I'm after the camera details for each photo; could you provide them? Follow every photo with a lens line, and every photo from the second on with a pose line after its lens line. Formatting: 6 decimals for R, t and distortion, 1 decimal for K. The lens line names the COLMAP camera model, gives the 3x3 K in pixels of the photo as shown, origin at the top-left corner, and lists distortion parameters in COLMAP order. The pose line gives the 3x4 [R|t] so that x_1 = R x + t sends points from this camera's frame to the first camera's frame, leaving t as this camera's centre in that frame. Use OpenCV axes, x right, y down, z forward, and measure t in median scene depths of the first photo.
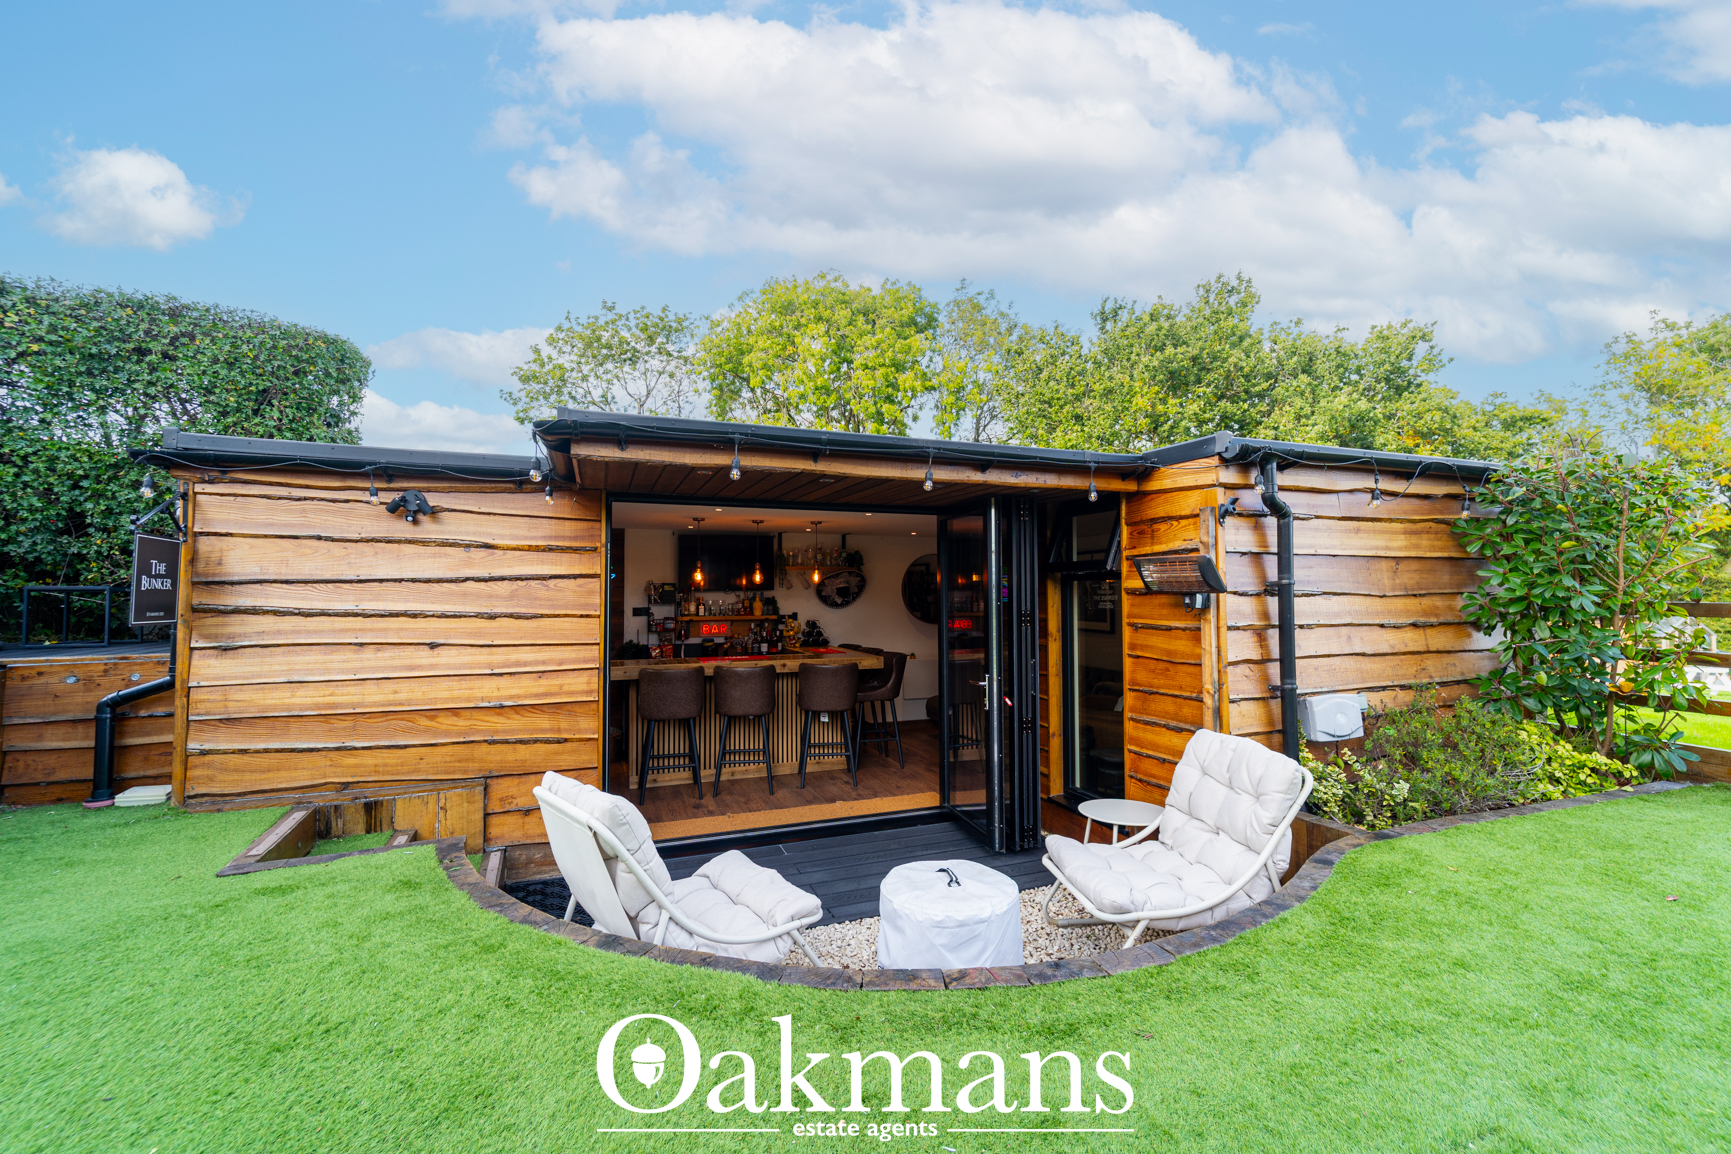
lens RADIAL K [[706.4, 0, 867.5], [0, 706.4, 582.7], [0, 0, 1]] dist [-0.002285, 0.000127]
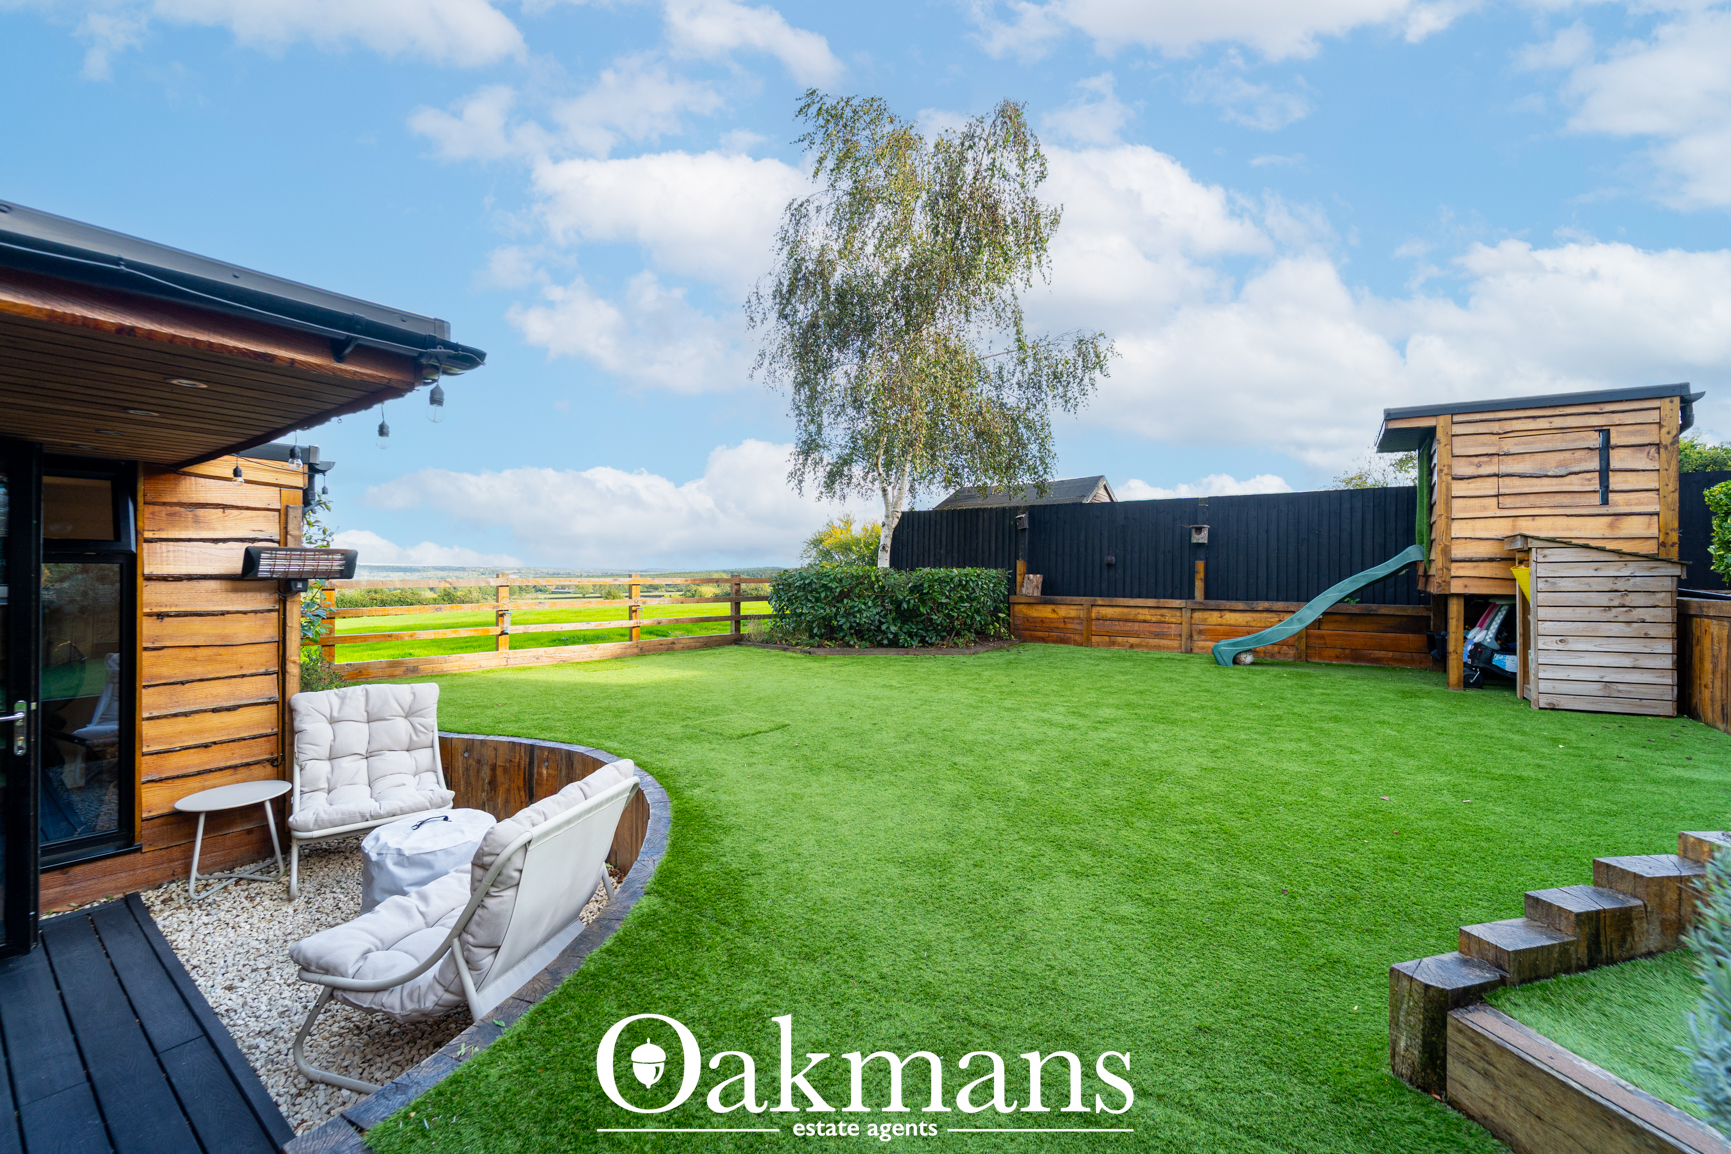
lens RADIAL K [[706.4, 0, 861.2], [0, 706.4, 580.2], [0, 0, 1]] dist [-0.002285, 0.000127]
pose [[0.999926, -0.012193, -0.000030, -0.007353], [0.012193, 0.999925, -0.000709, -0.194473], [0.000039, 0.000709, 1.000000, -0.004013]]
